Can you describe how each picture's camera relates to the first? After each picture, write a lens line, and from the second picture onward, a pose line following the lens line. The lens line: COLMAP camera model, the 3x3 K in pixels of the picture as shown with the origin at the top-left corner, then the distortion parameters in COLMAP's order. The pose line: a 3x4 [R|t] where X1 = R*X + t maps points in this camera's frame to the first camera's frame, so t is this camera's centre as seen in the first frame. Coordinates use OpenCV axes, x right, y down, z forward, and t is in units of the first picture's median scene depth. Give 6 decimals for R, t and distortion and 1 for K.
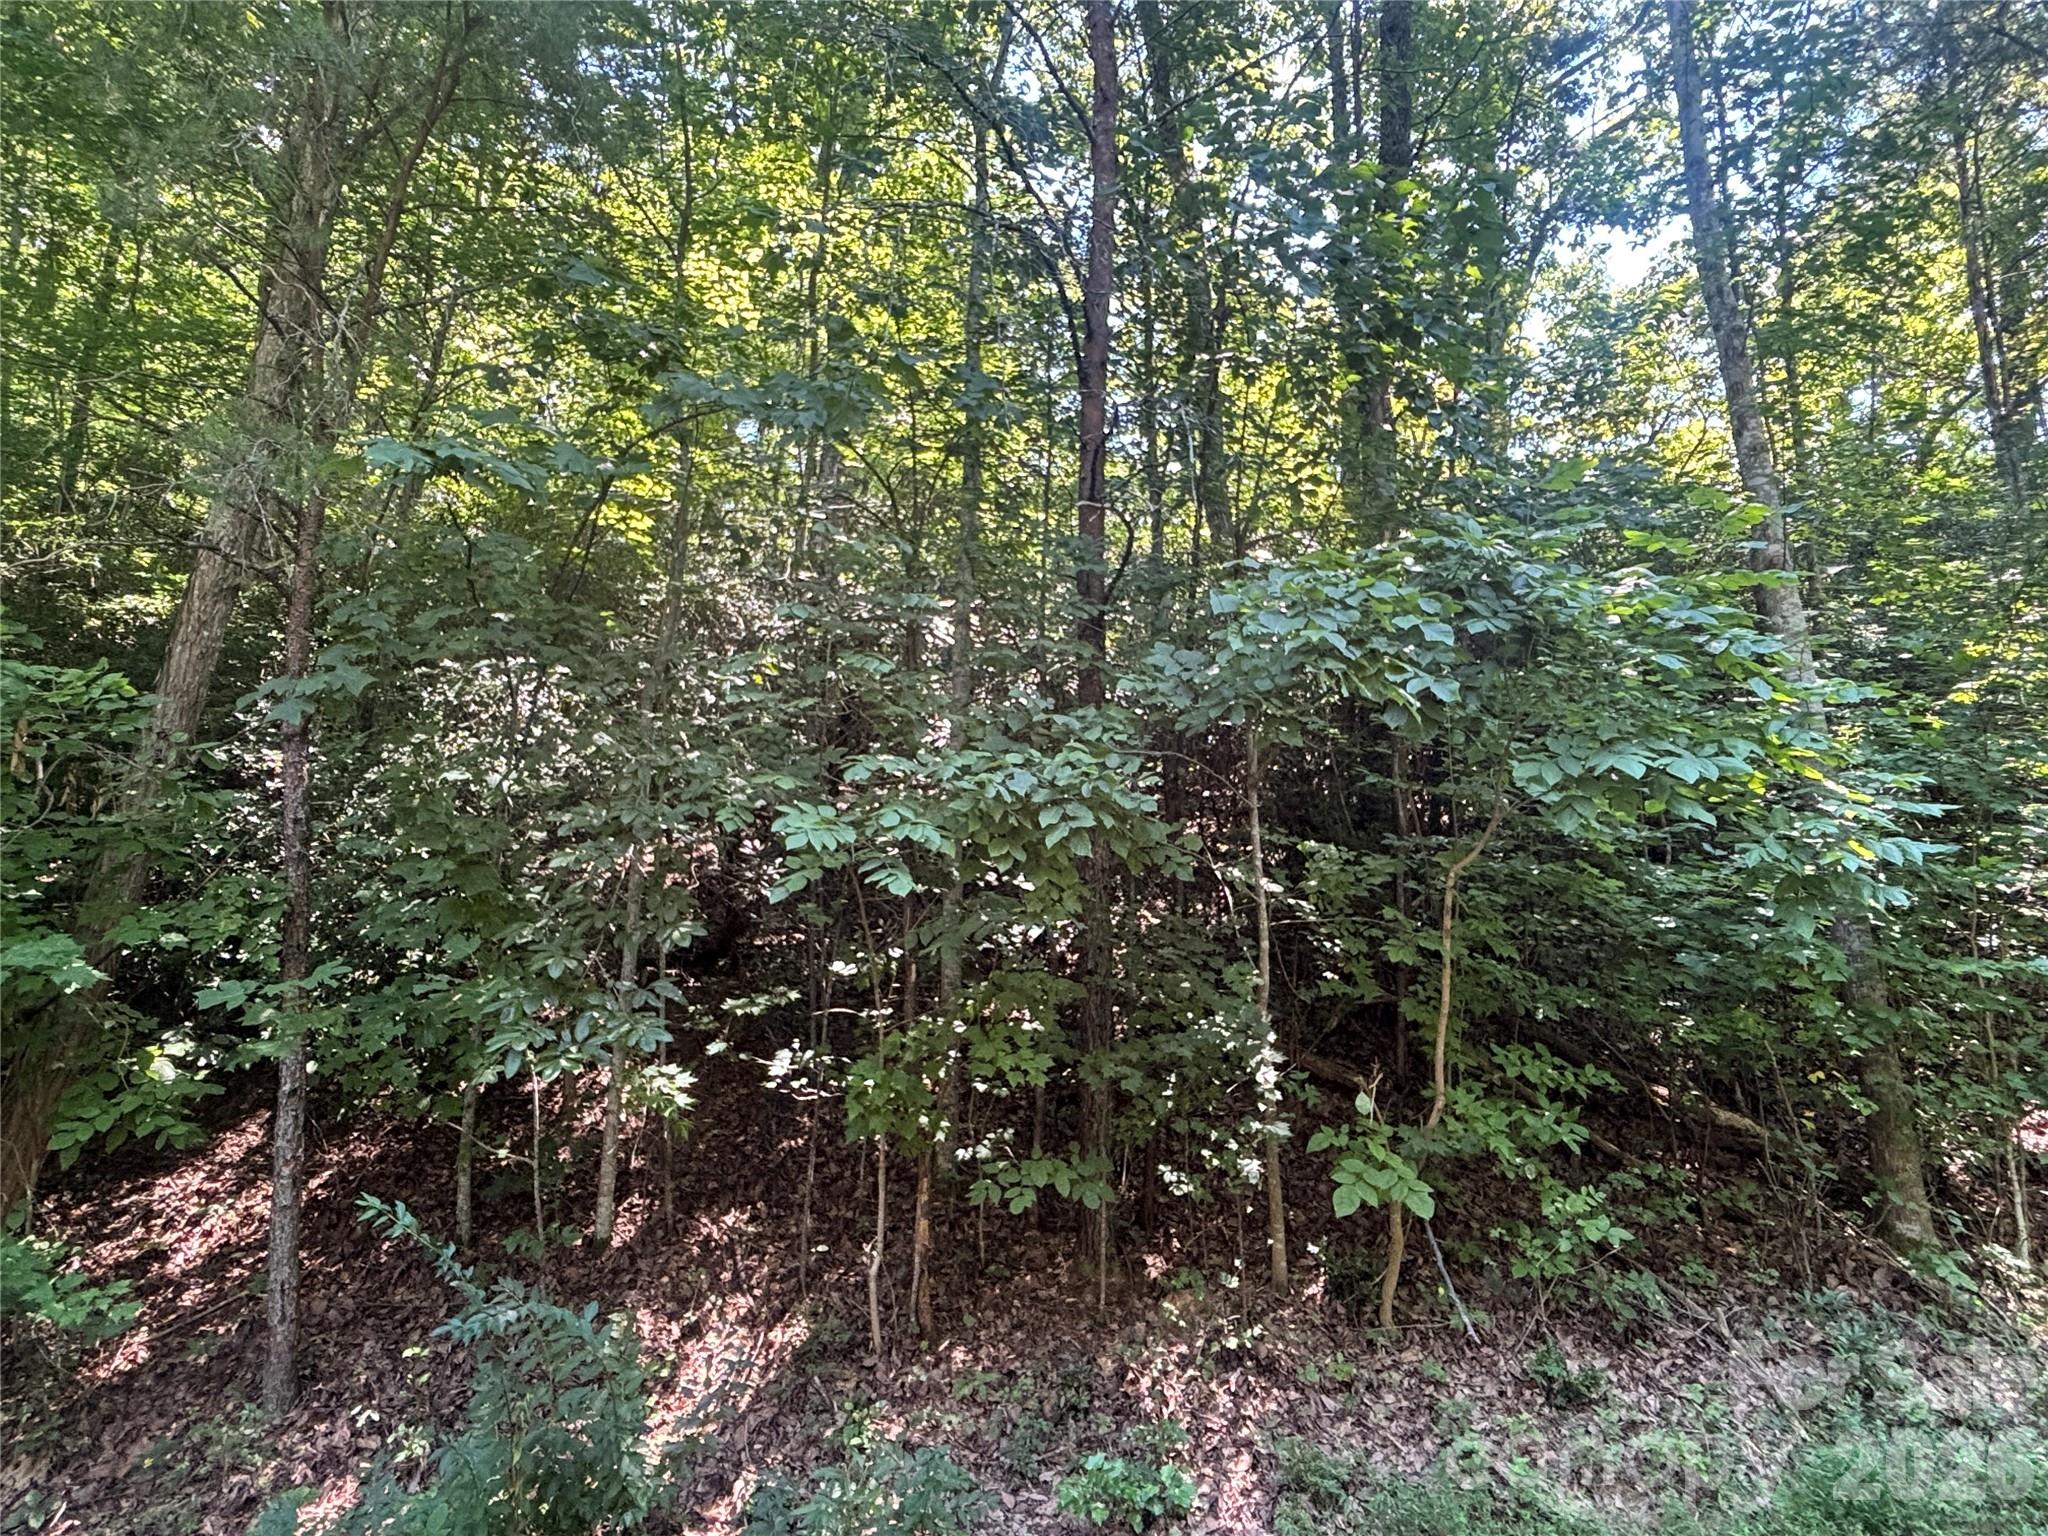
lens RADIAL K [[1113.9, 0, 983.4], [0, 1113.9, 765.5], [0, 0, 1]] dist [0.002120, -0.010509]
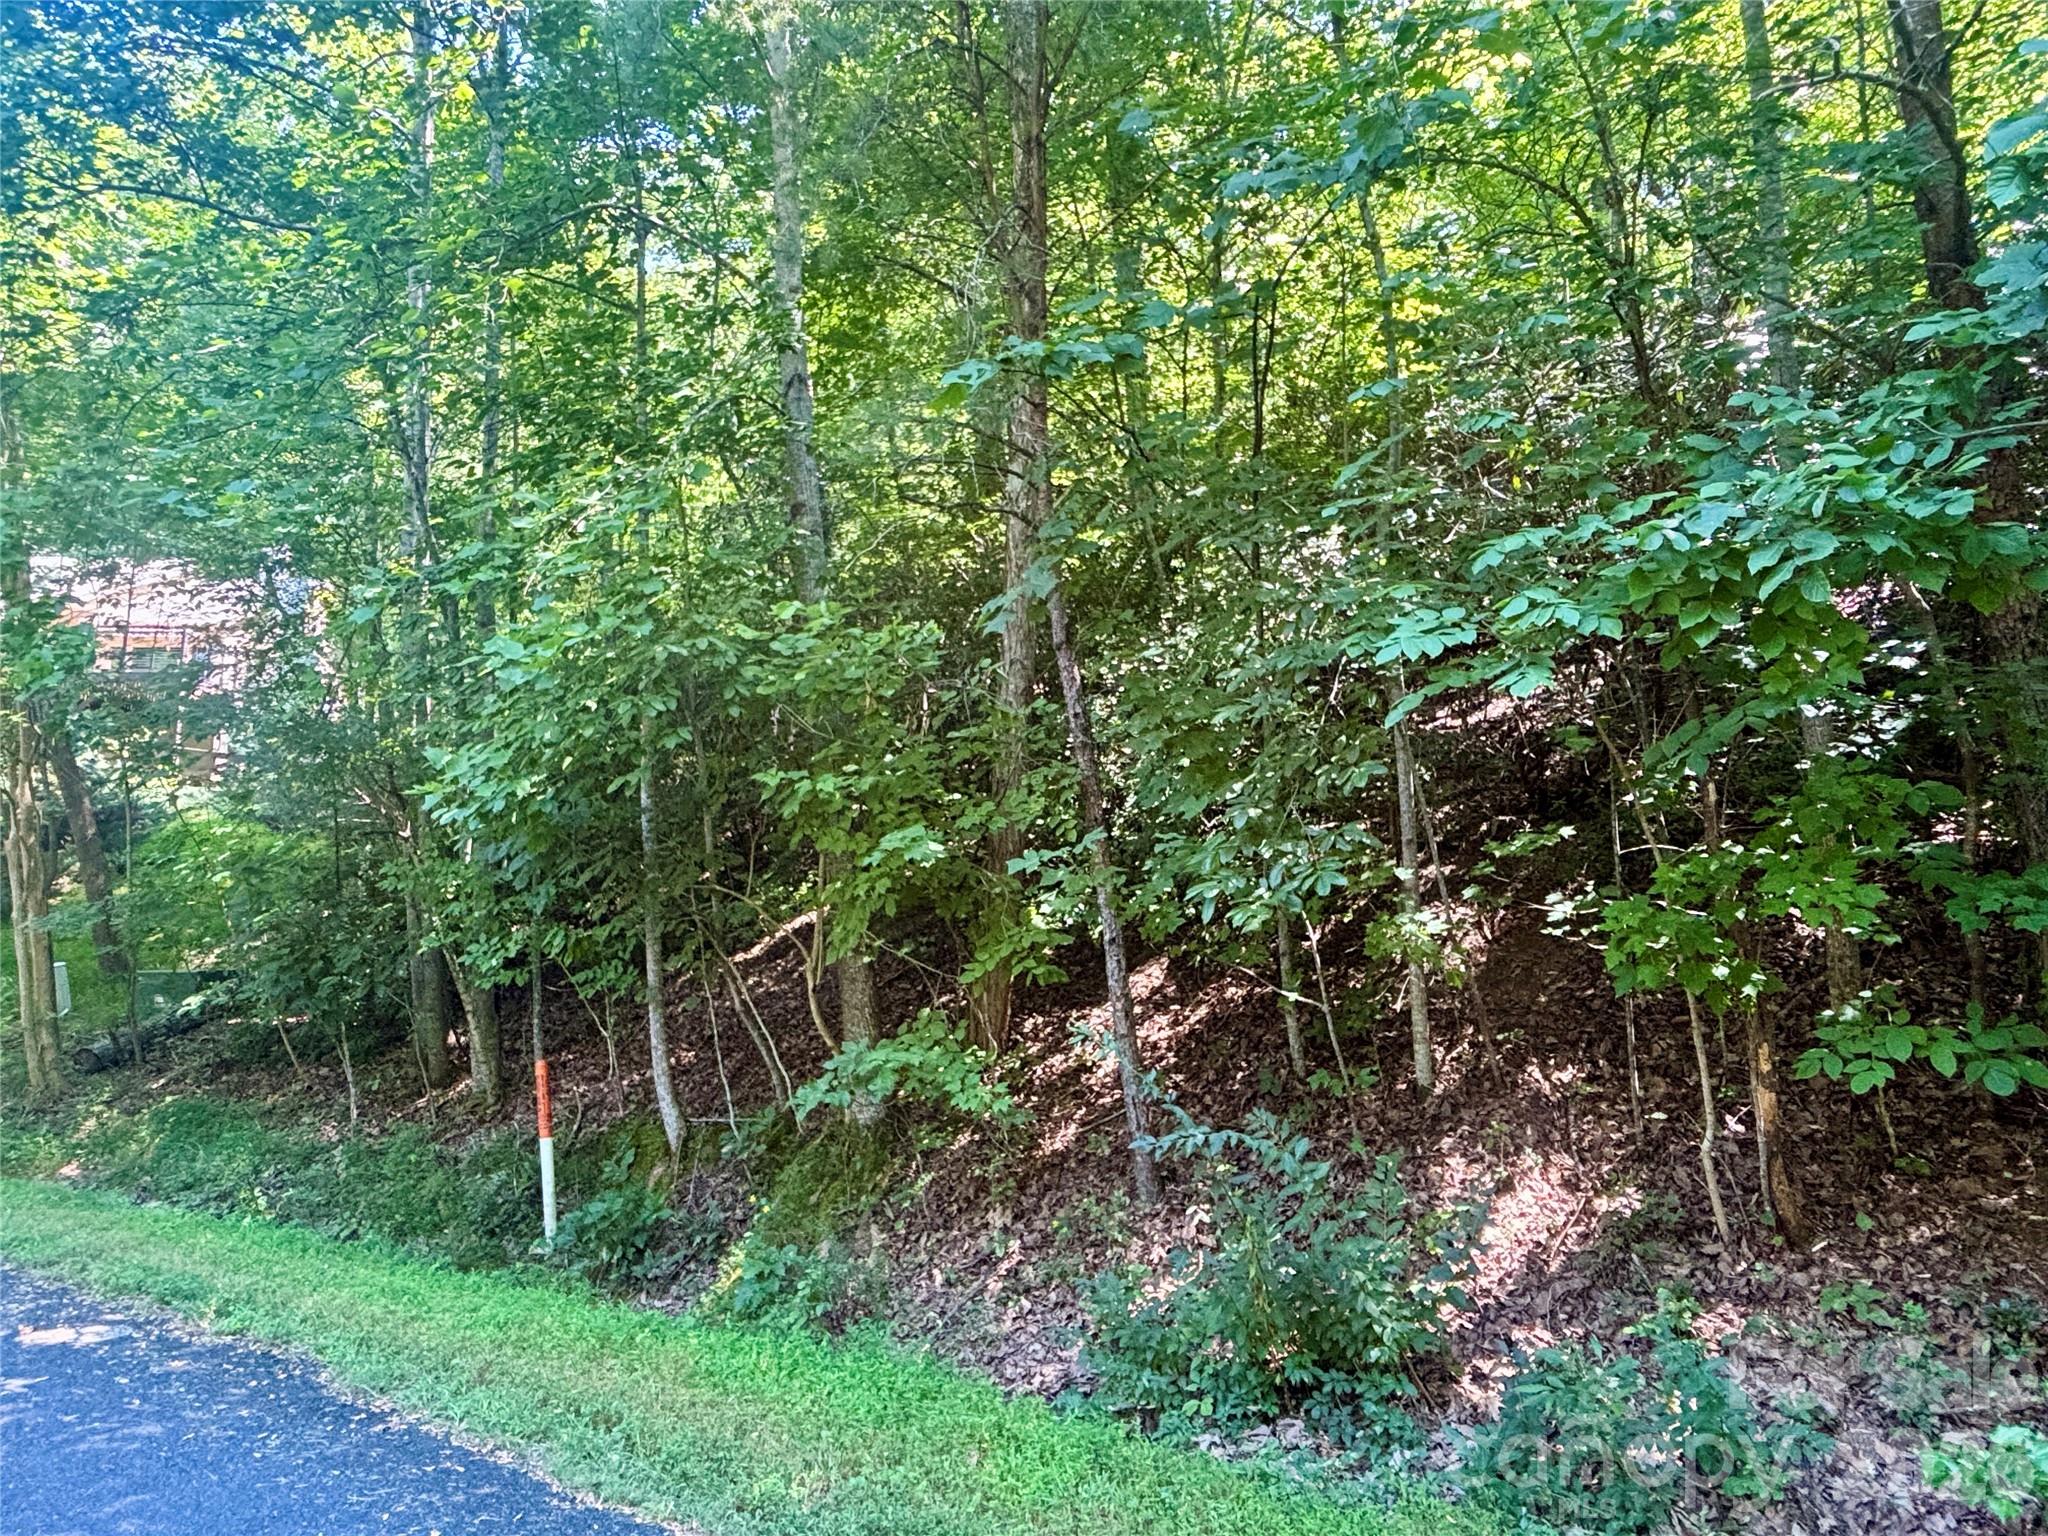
lens RADIAL K [[1113.9, 0, 983.4], [0, 1113.9, 765.5], [0, 0, 1]] dist [0.002120, -0.010509]
pose [[0.723596, -0.109173, -0.681535, 0.107220], [0.192622, 0.980122, 0.047507, 0.029589], [0.662801, -0.165655, 0.730242, 0.078846]]
